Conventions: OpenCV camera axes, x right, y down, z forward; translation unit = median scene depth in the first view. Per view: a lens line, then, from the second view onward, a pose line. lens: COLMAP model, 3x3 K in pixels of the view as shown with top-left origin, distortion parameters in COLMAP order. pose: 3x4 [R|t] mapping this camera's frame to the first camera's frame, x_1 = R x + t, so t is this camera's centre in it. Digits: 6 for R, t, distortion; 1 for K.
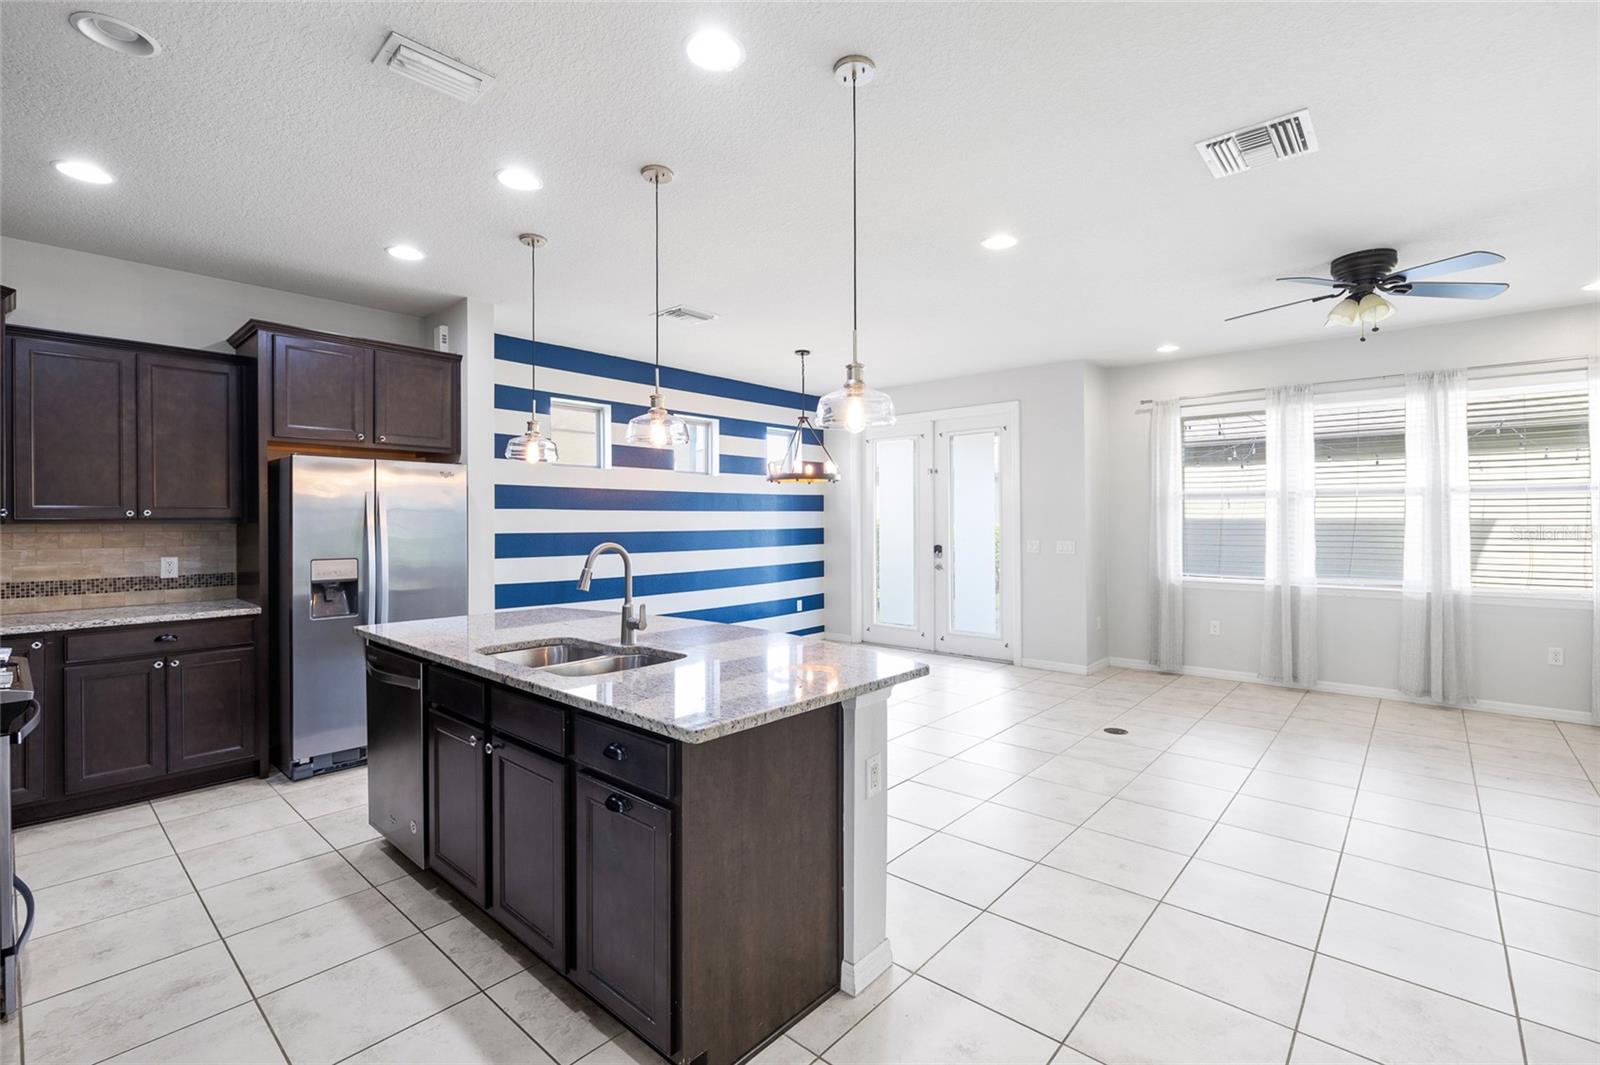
lens RADIAL K [[710.7, 0, 797.7], [0, 710.7, 522.5], [0, 0, 1]] dist [-0.009673, 0.001648]
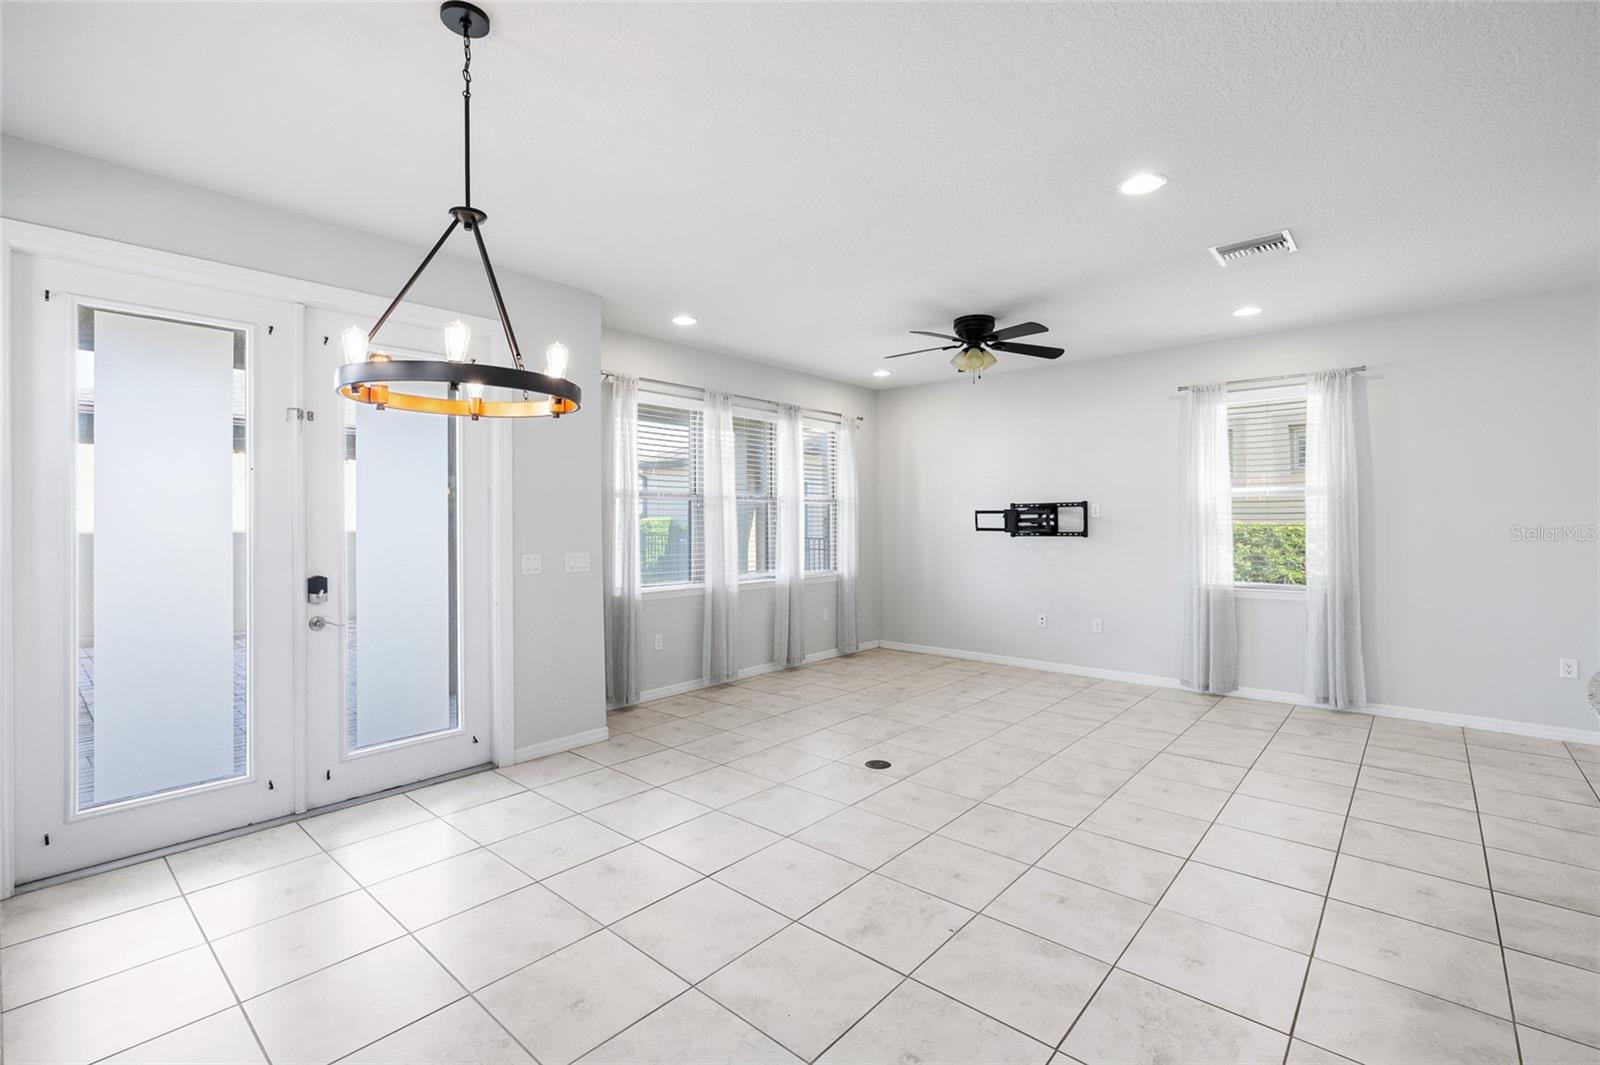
lens RADIAL K [[710.7, 0, 800.3], [0, 710.7, 522.1], [0, 0, 1]] dist [-0.009673, 0.001648]
pose [[-0.004169, 0.003471, 0.999985, -0.359781], [0.007045, 0.999969, -0.003442, 0.000628], [-0.999966, 0.007031, -0.004194, 0.939428]]
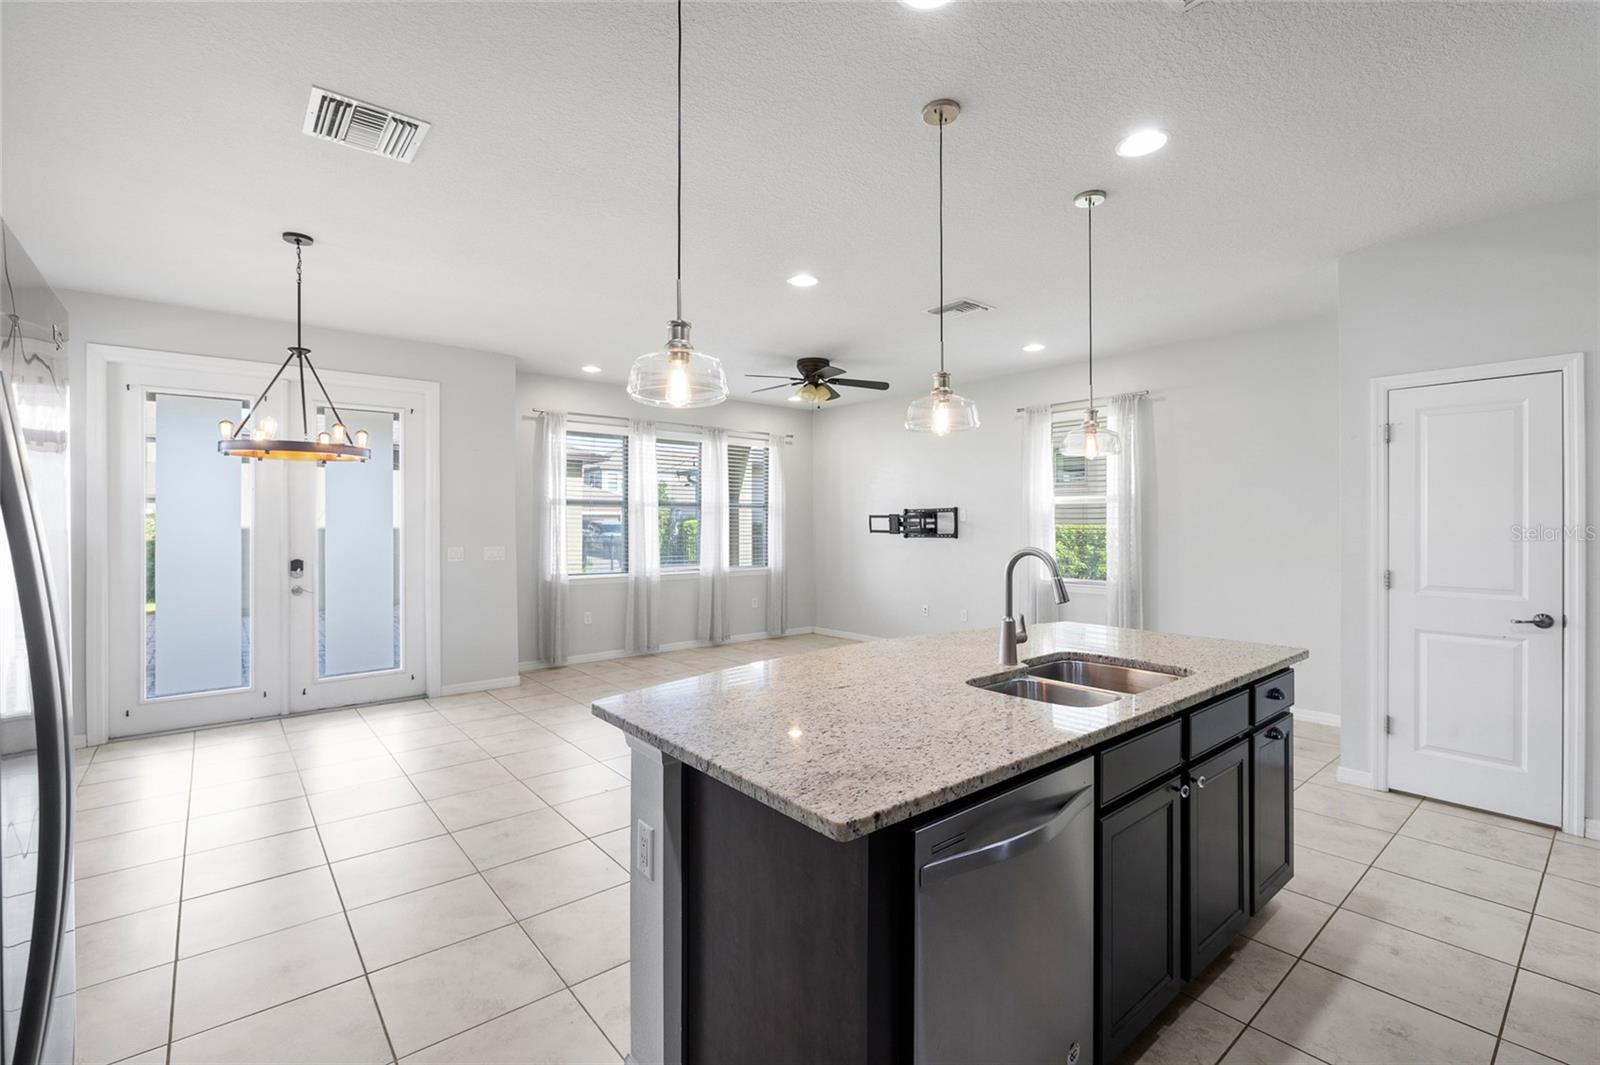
lens RADIAL K [[710.7, 0, 801.1], [0, 710.7, 524.1], [0, 0, 1]] dist [-0.009673, 0.001648]
pose [[0.148338, 0.003049, 0.988932, -0.567071], [0.002499, 0.999991, -0.003458, 0.001425], [-0.988934, 0.002984, 0.148329, 0.556940]]
